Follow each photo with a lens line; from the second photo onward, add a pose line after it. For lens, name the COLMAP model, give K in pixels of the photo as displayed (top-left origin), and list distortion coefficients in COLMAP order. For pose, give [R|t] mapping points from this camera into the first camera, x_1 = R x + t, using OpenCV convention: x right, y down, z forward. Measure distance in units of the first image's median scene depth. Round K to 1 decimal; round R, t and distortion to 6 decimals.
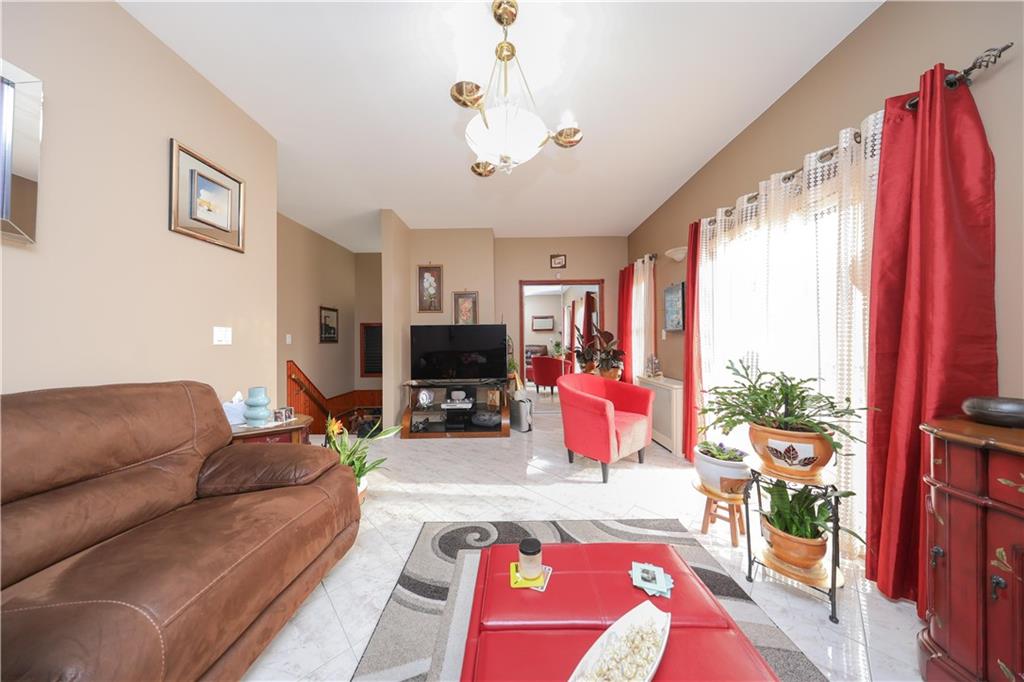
lens RADIAL K [[296.7, 0, 511.5], [0, 296.7, 338.9], [0, 0, 1]] dist [-0.000216, -0.000116]
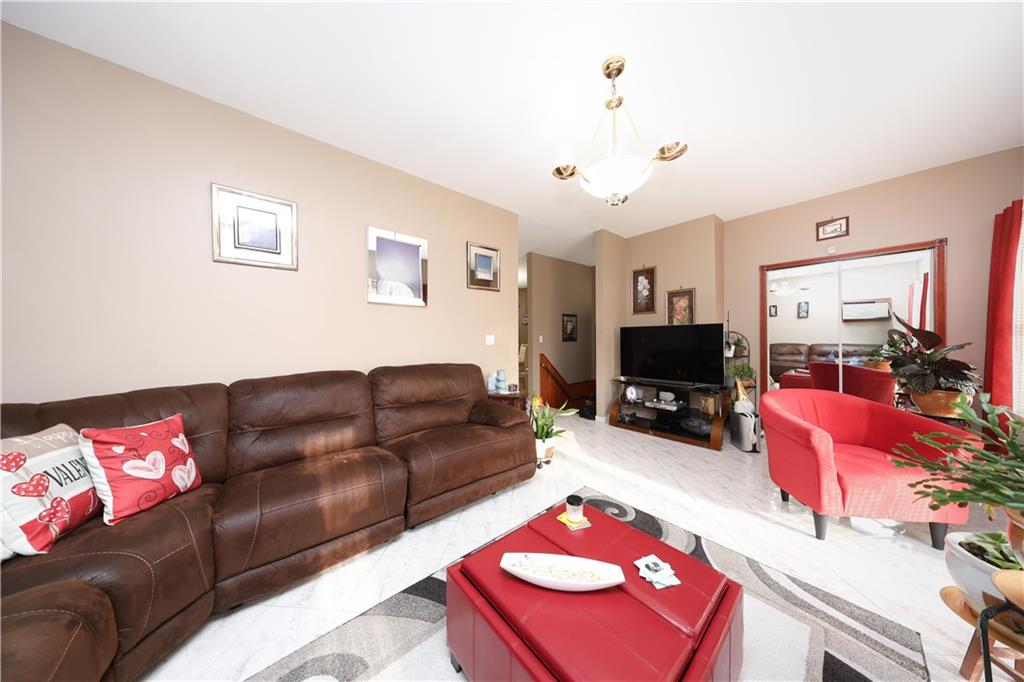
lens RADIAL K [[296.7, 0, 519.9], [0, 296.7, 339.9], [0, 0, 1]] dist [-0.000216, -0.000116]
pose [[0.663320, 0.008733, -0.748285, 0.250905], [0.007000, 0.999816, 0.017874, -0.021337], [0.748303, -0.017094, 0.663137, -0.028204]]
